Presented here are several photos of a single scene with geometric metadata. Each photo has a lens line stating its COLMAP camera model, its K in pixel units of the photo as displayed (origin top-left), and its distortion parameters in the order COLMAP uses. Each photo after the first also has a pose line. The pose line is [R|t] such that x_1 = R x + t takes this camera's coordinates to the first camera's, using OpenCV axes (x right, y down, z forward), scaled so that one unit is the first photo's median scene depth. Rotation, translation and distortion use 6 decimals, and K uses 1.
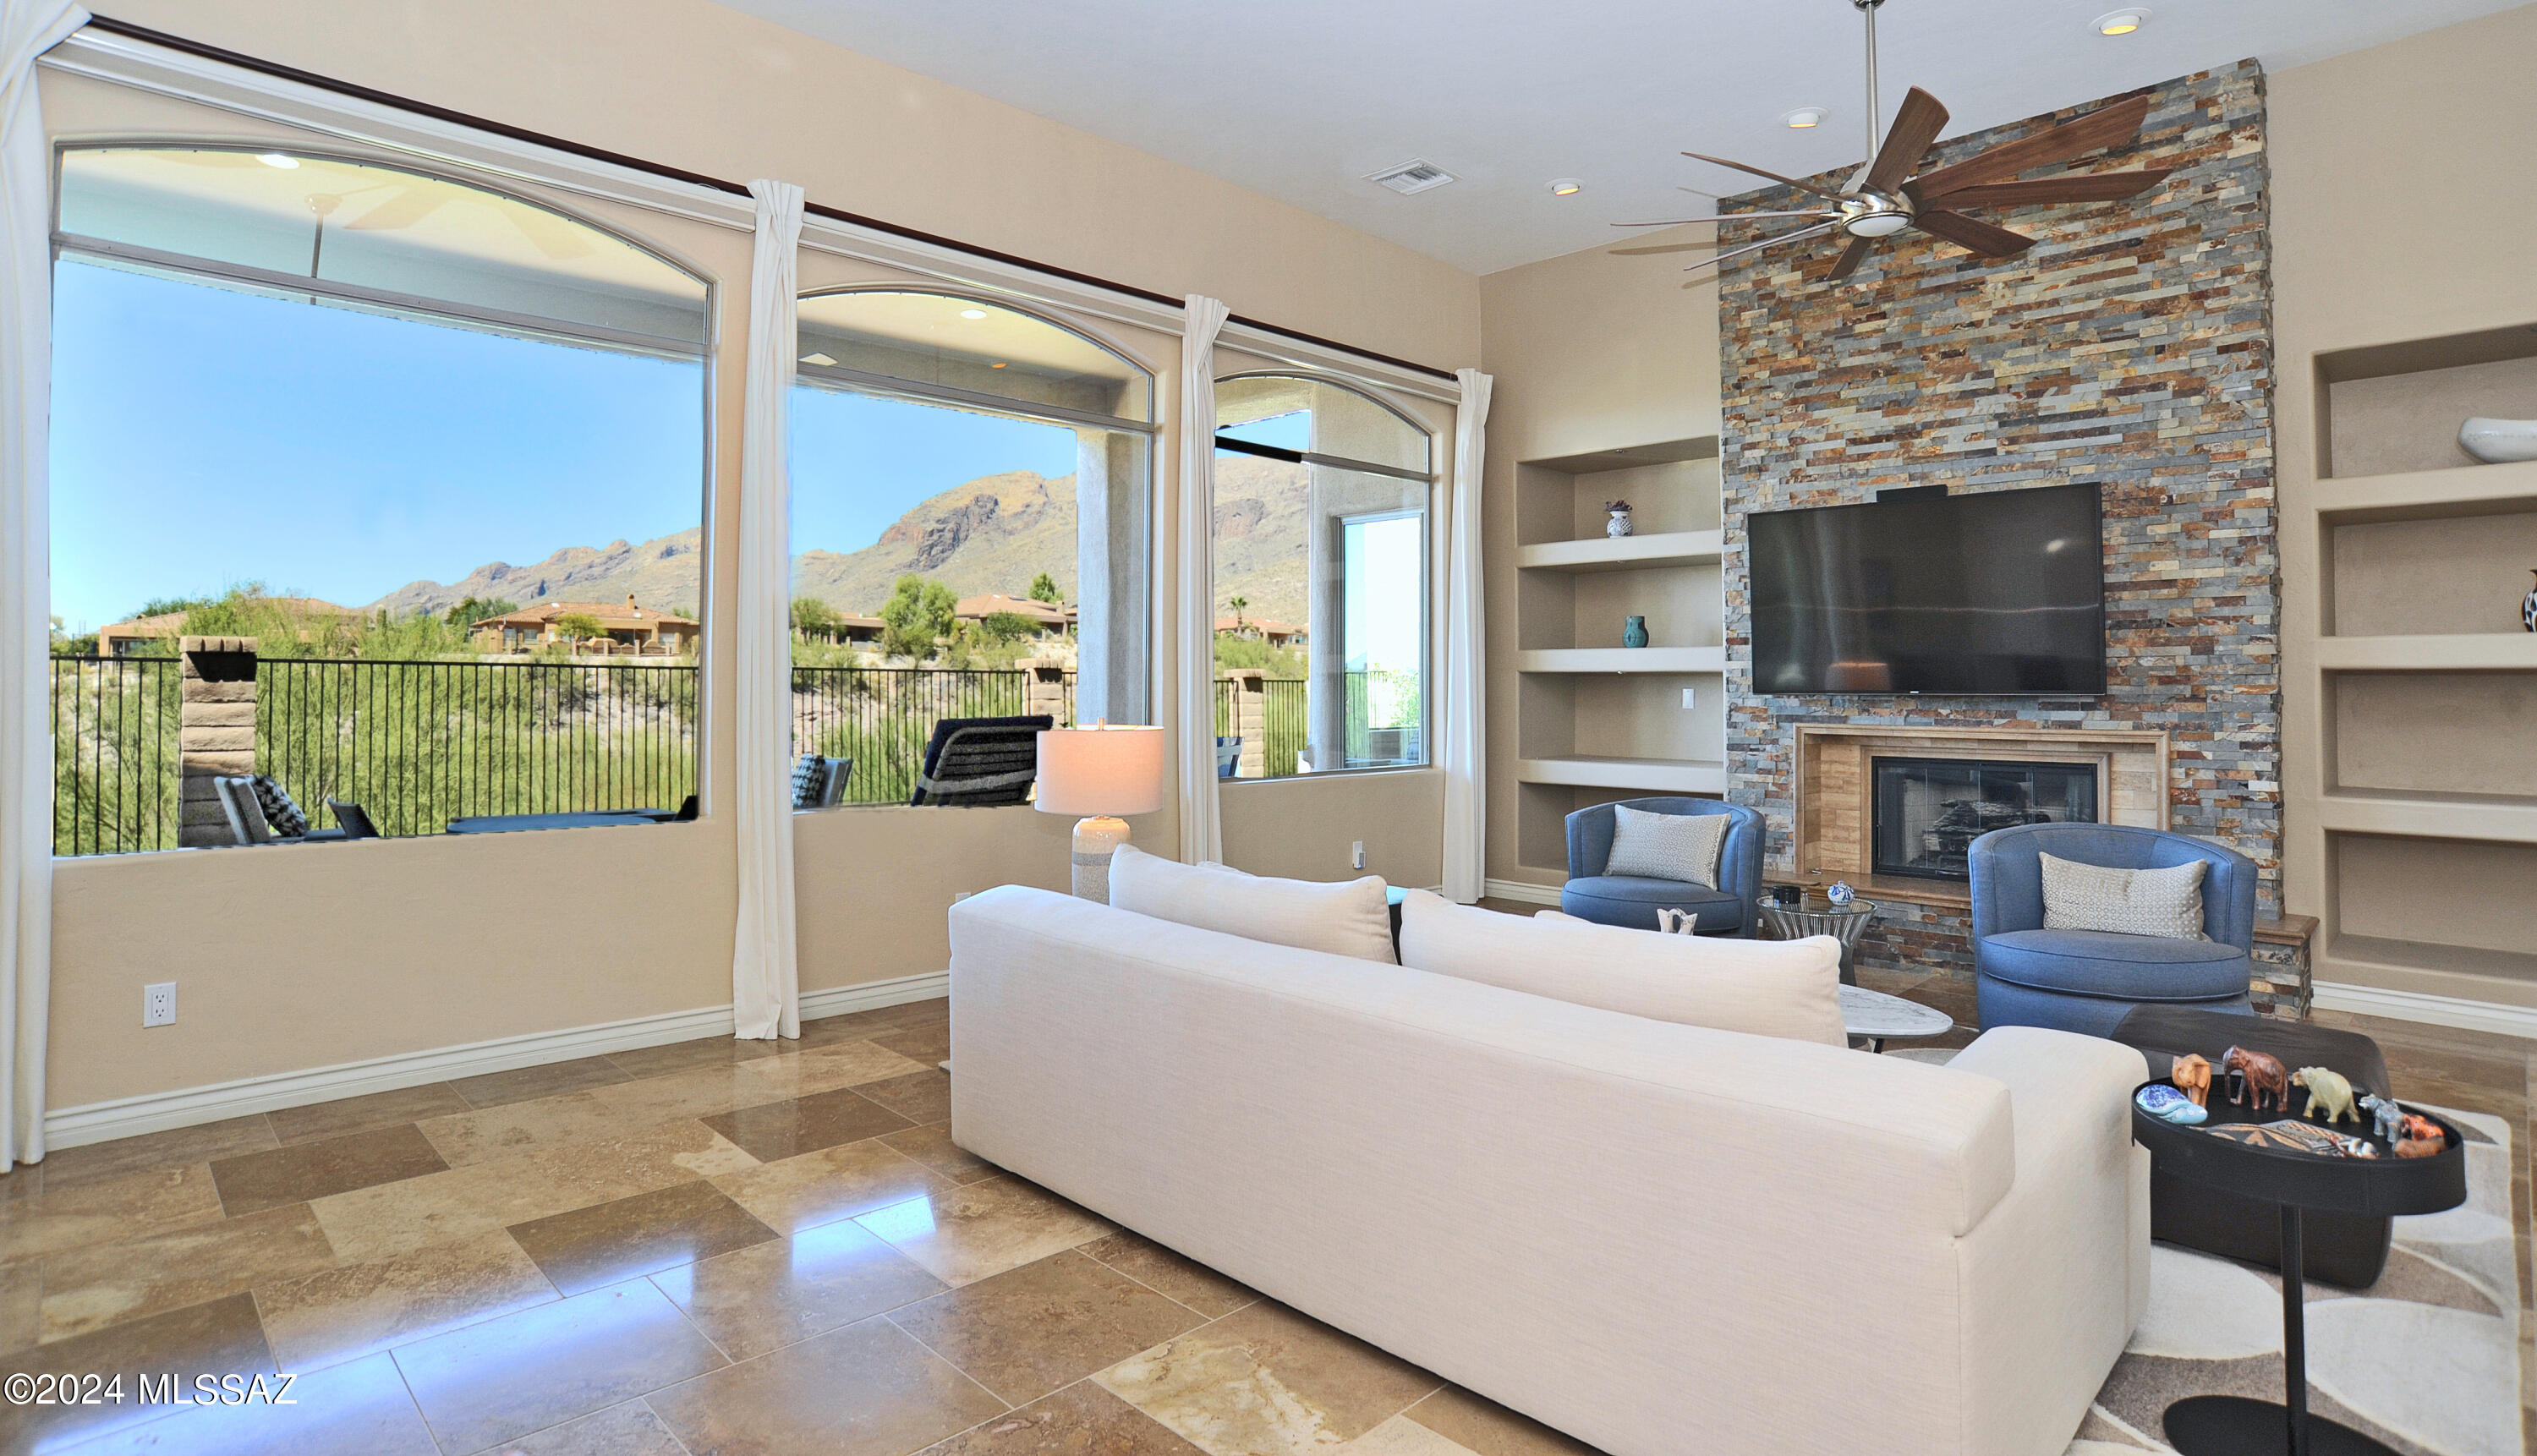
lens RADIAL K [[1322.9, 0, 1253.4], [0, 1322.9, 642.2], [0, 0, 1]] dist [-0.048139, 0.012061]
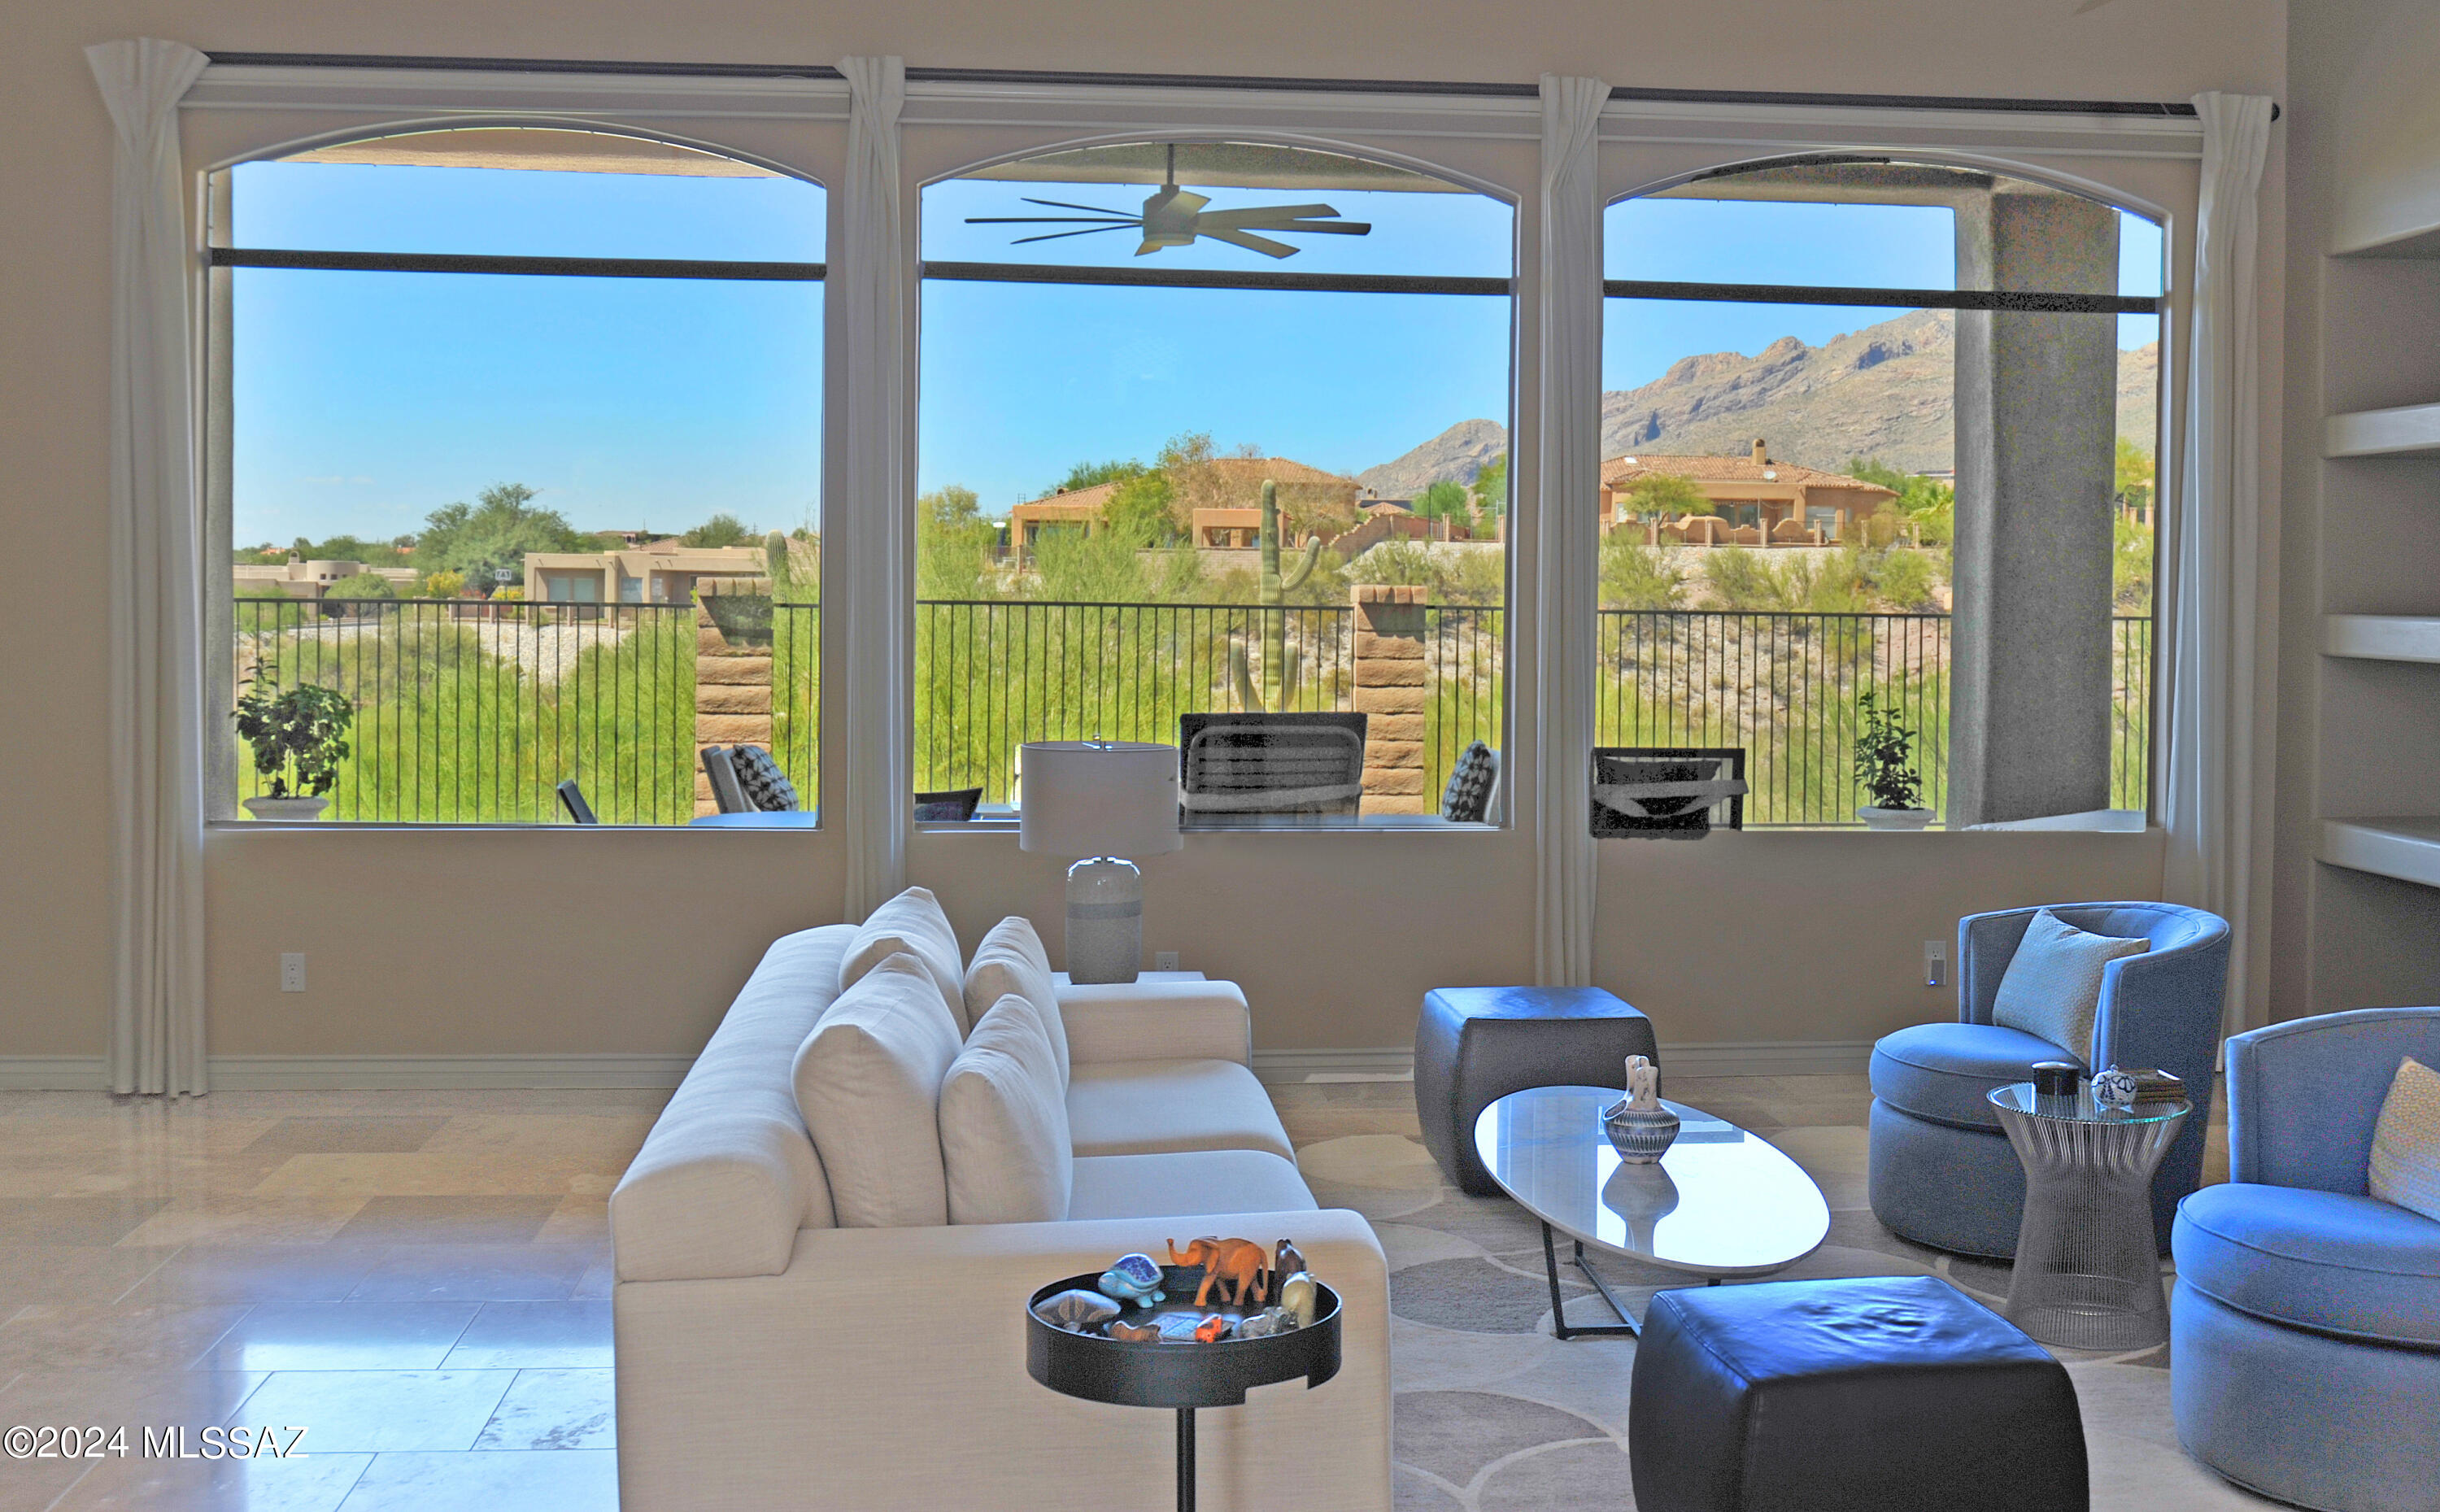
lens RADIAL K [[2535.1, 0, 1242.9], [0, 2535.1, 758.4], [0, 0, 1]] dist [-0.161205, 0.000000]
pose [[0.787474, 0.048894, -0.614406, 0.114686], [0.010851, 0.995594, 0.093135, -0.008560], [0.616253, -0.080008, 0.783474, -0.012934]]
